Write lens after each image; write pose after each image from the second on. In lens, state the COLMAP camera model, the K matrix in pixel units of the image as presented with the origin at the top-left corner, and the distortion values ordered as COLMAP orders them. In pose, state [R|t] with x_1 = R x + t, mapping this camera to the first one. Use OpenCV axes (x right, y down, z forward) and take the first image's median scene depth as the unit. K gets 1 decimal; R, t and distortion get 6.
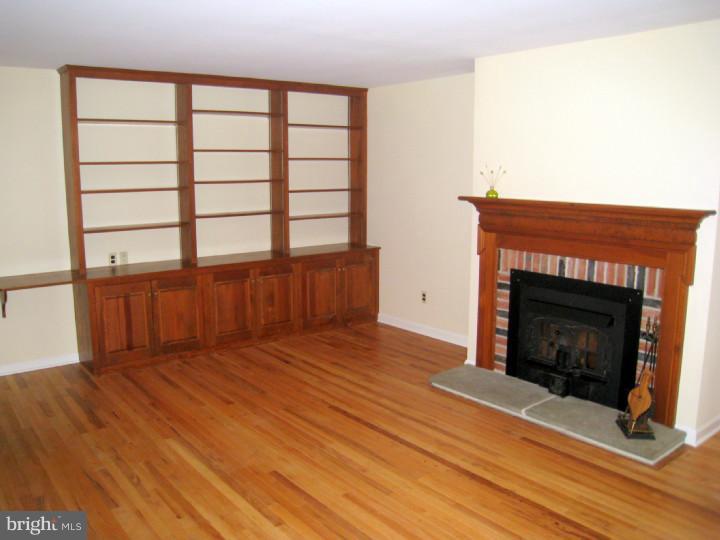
lens RADIAL K [[609.5, 0, 352.7], [0, 609.5, 268.6], [0, 0, 1]] dist [-0.142999, 0.011232]
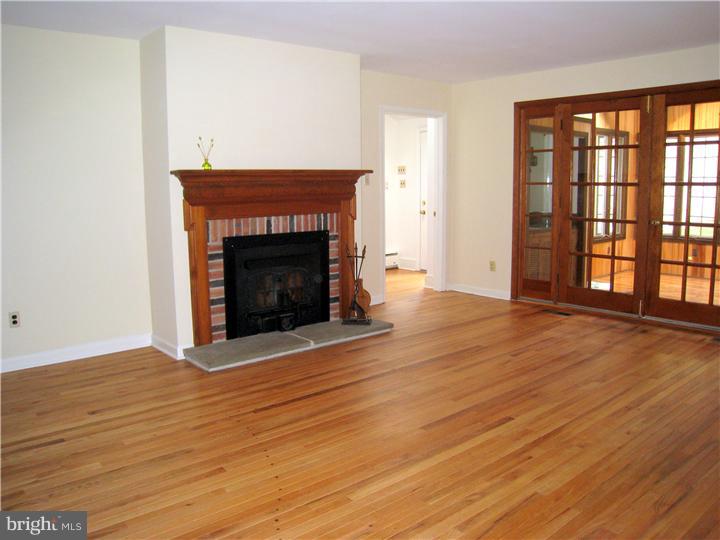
lens RADIAL K [[609.5, 0, 352.1], [0, 609.5, 270.2], [0, 0, 1]] dist [-0.142999, 0.011232]
pose [[-0.040766, -0.137002, 0.989732, -0.826230], [0.173291, 0.974574, 0.142042, -0.056981], [-0.984027, 0.177302, -0.015989, 0.834774]]
